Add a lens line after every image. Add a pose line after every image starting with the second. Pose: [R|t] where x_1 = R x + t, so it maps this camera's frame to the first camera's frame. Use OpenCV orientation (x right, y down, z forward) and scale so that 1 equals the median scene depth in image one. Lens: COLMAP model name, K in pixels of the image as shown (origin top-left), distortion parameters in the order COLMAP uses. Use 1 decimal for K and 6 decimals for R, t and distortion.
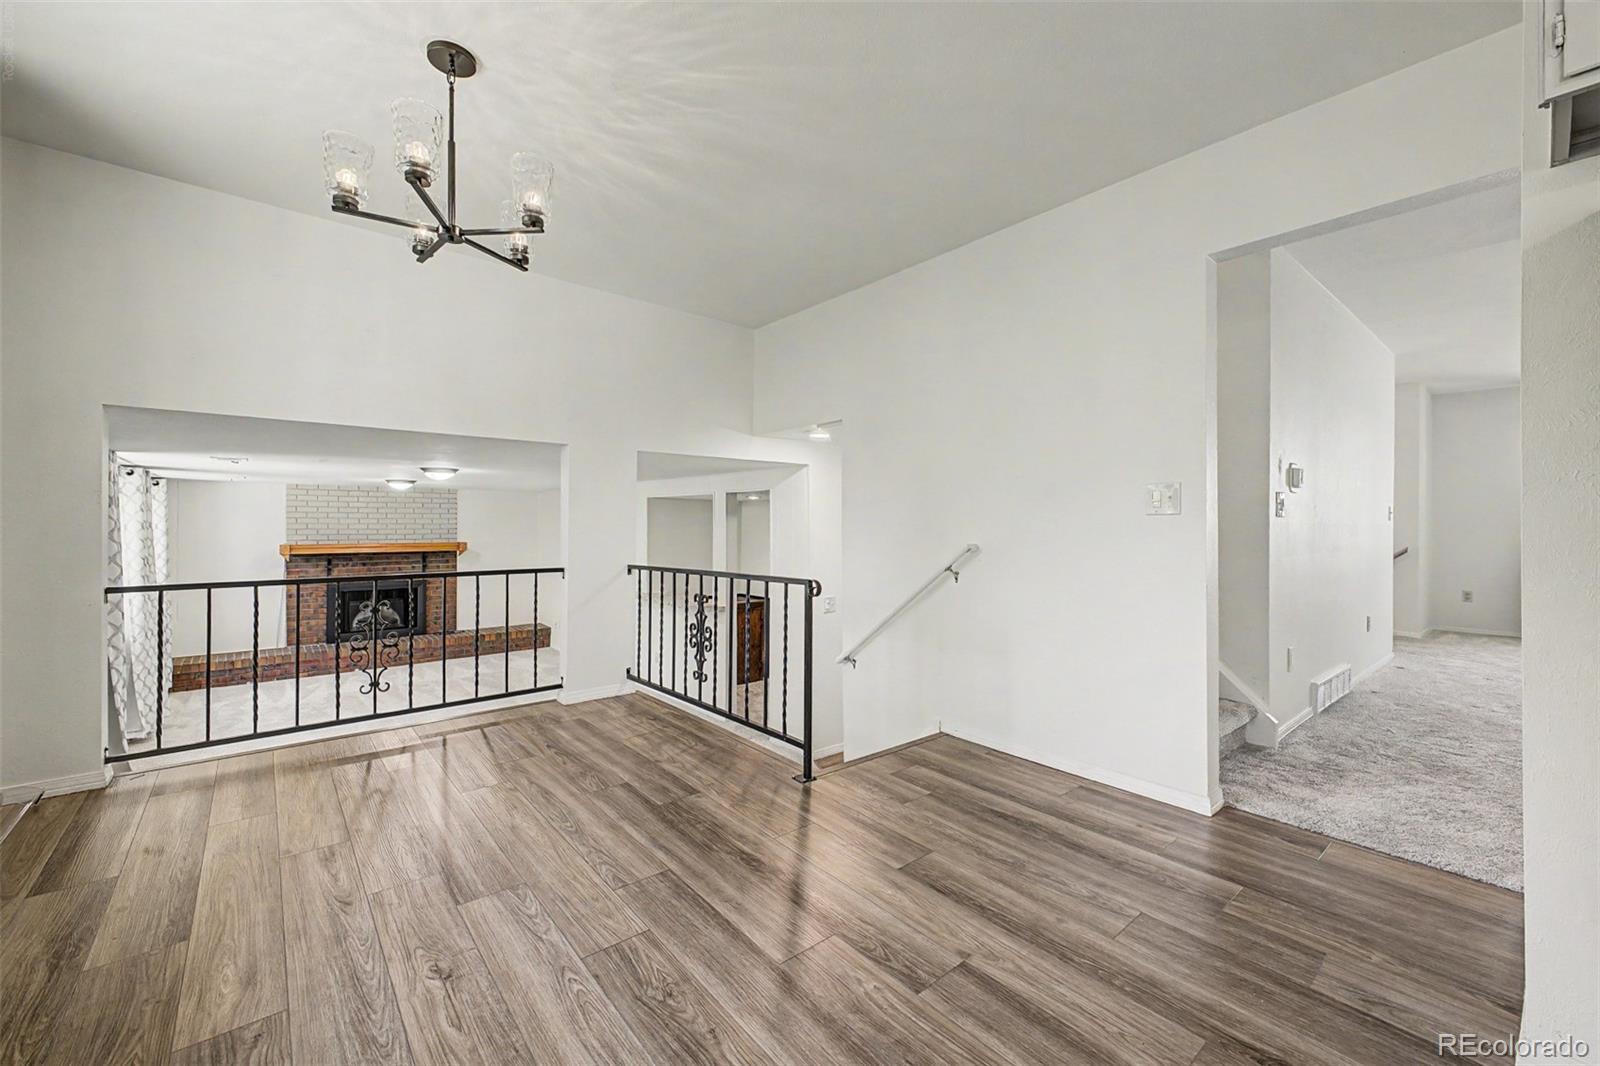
lens RADIAL K [[640.1, 0, 797.0], [0, 640.1, 523.8], [0, 0, 1]] dist [0.026145, -0.007881]
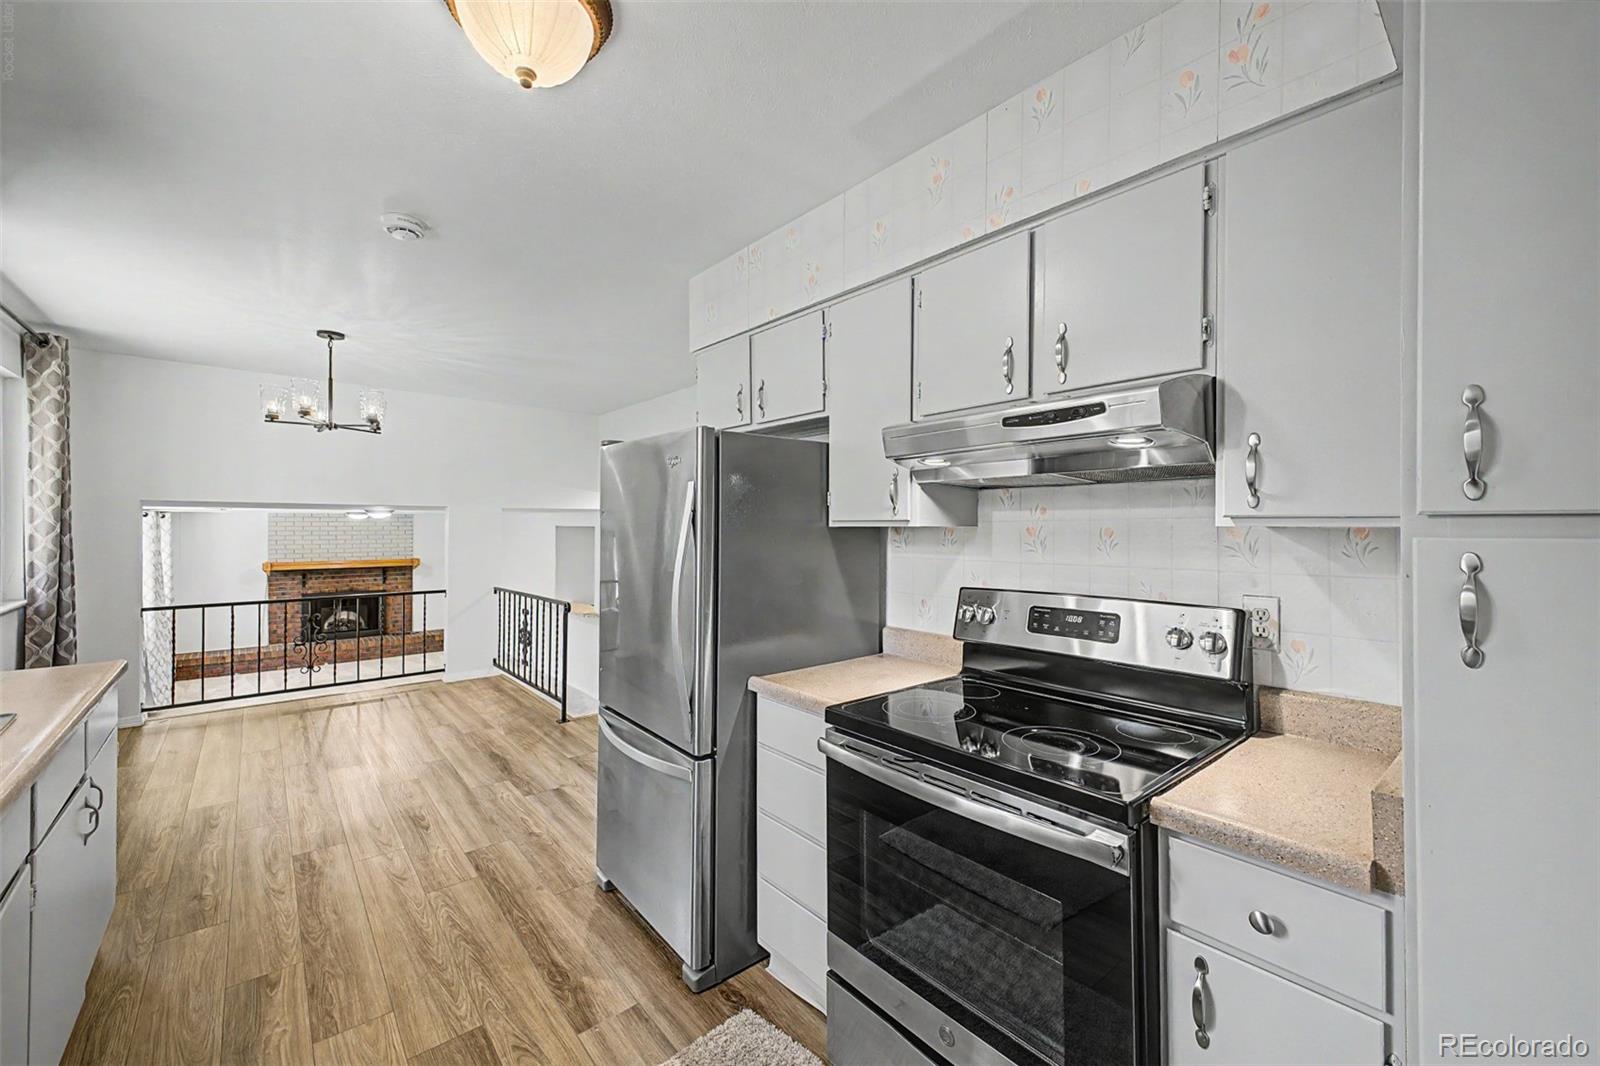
lens RADIAL K [[640.1, 0, 797.0], [0, 640.1, 523.8], [0, 0, 1]] dist [0.026145, -0.007881]
pose [[0.999998, -0.001106, 0.001941, 0.492354], [0.001104, 0.999999, 0.000649, -0.093287], [-0.001942, -0.000647, 0.999998, -0.536575]]
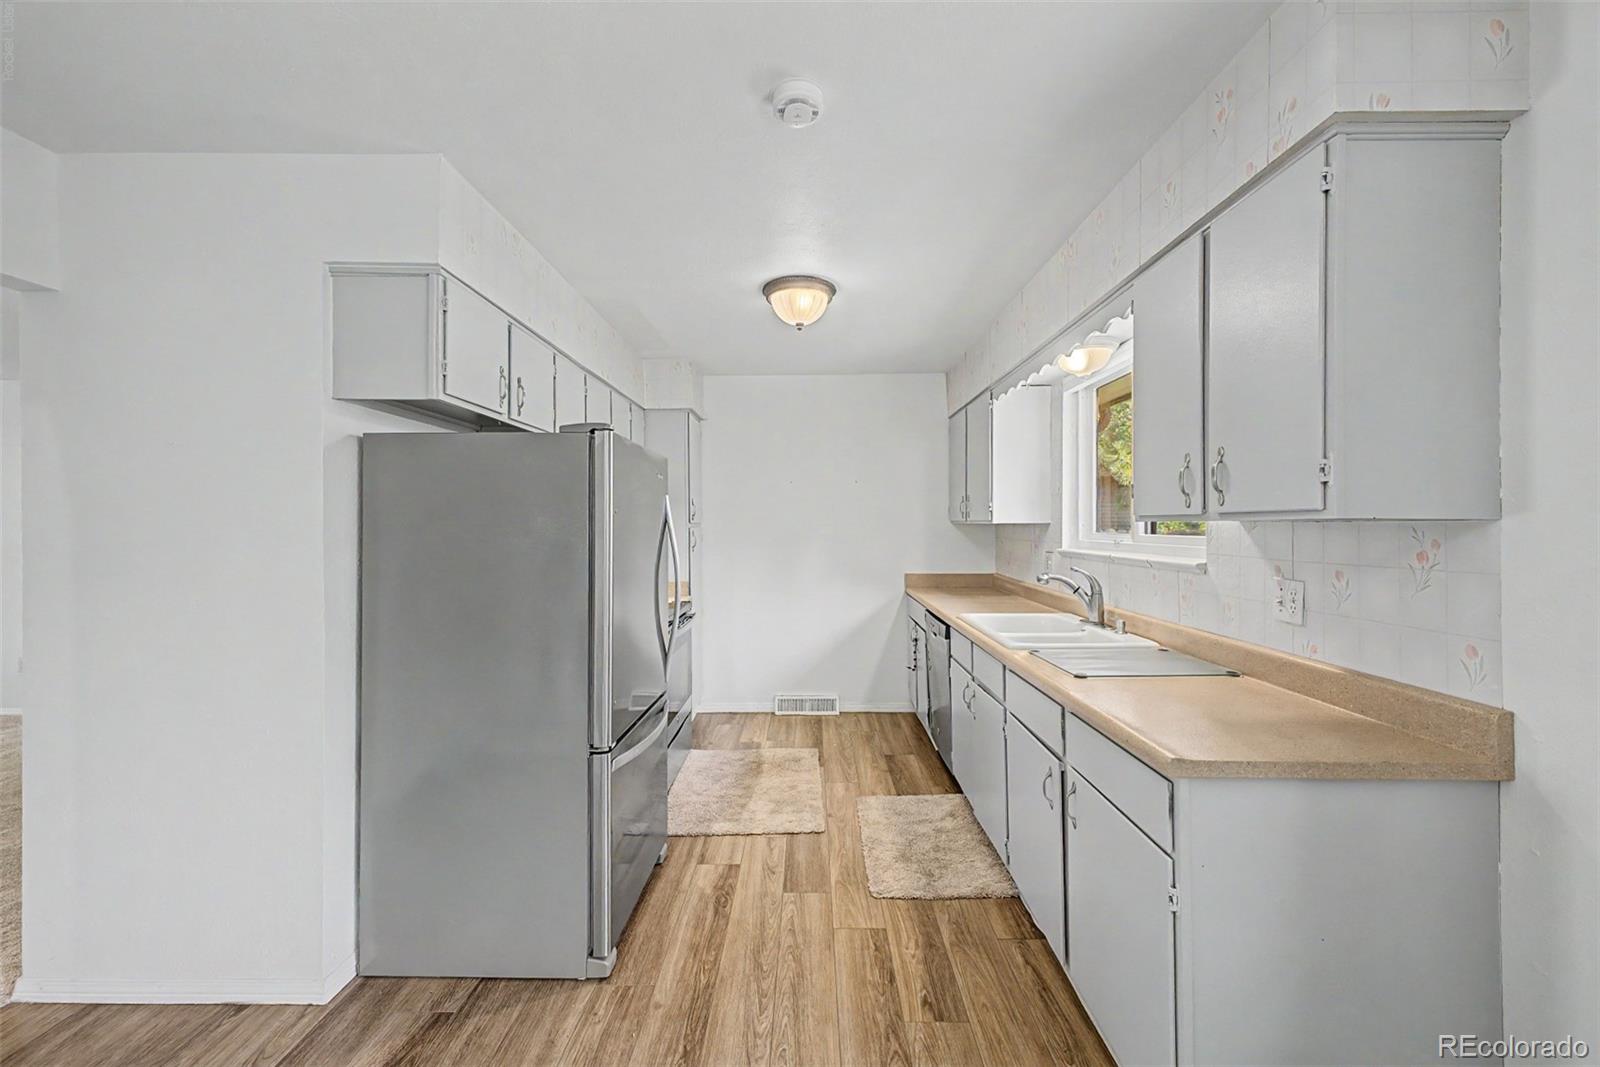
lens RADIAL K [[646.7, 0, 800.0], [0, 646.7, 533.5], [0, 0, 1]] dist [0.000673, 0.000092]
pose [[-0.757073, -0.011689, 0.653225, -0.249692], [-0.006550, 0.999925, 0.010302, -0.092472], [-0.653297, 0.003521, -0.757093, 0.535691]]
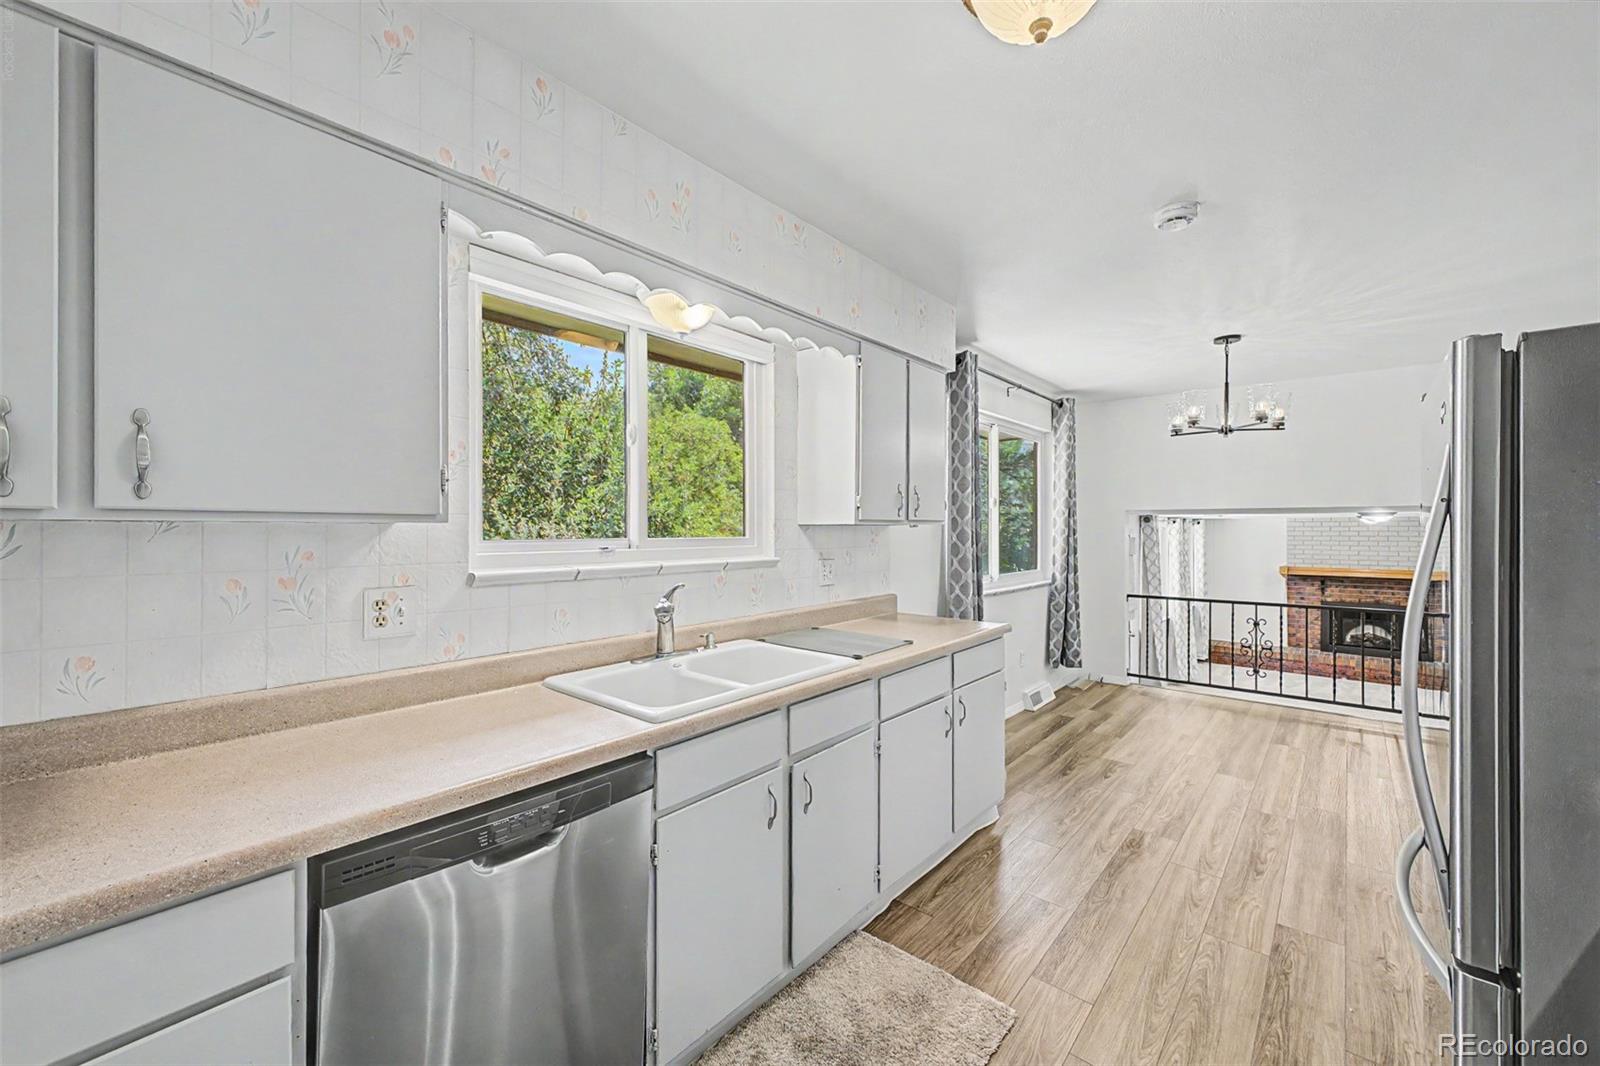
lens RADIAL K [[628.7, 0, 799.8], [0, 628.7, 528.8], [0, 0, 1]] dist [0.026528, -0.010939]
pose [[0.163391, -0.003426, -0.986555, 0.652540], [0.002184, 0.999993, -0.003111, -0.090596], [0.986559, -0.001647, 0.163397, -0.324000]]
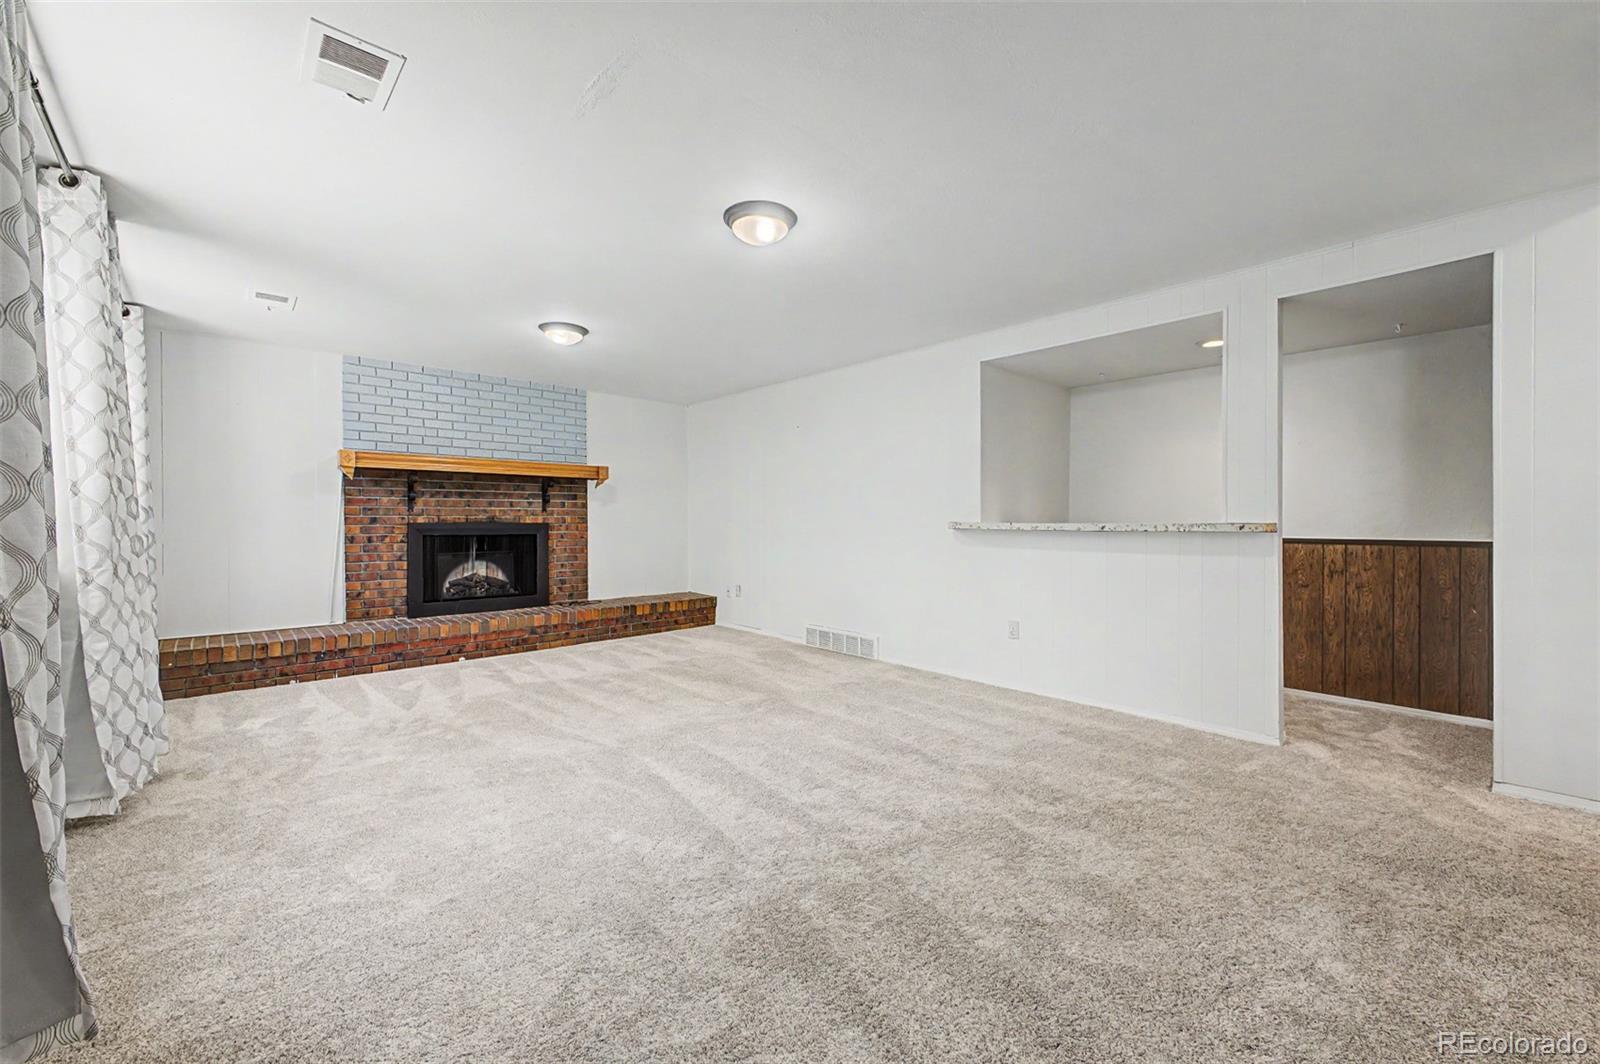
lens RADIAL K [[628.7, 0, 799.8], [0, 628.7, 527.8], [0, 0, 1]] dist [0.026528, -0.010939]
pose [[0.998805, -0.004293, 0.048685, -0.903565], [0.003721, 0.999923, 0.011834, 0.220401], [-0.048732, -0.011638, 0.998744, 0.888203]]
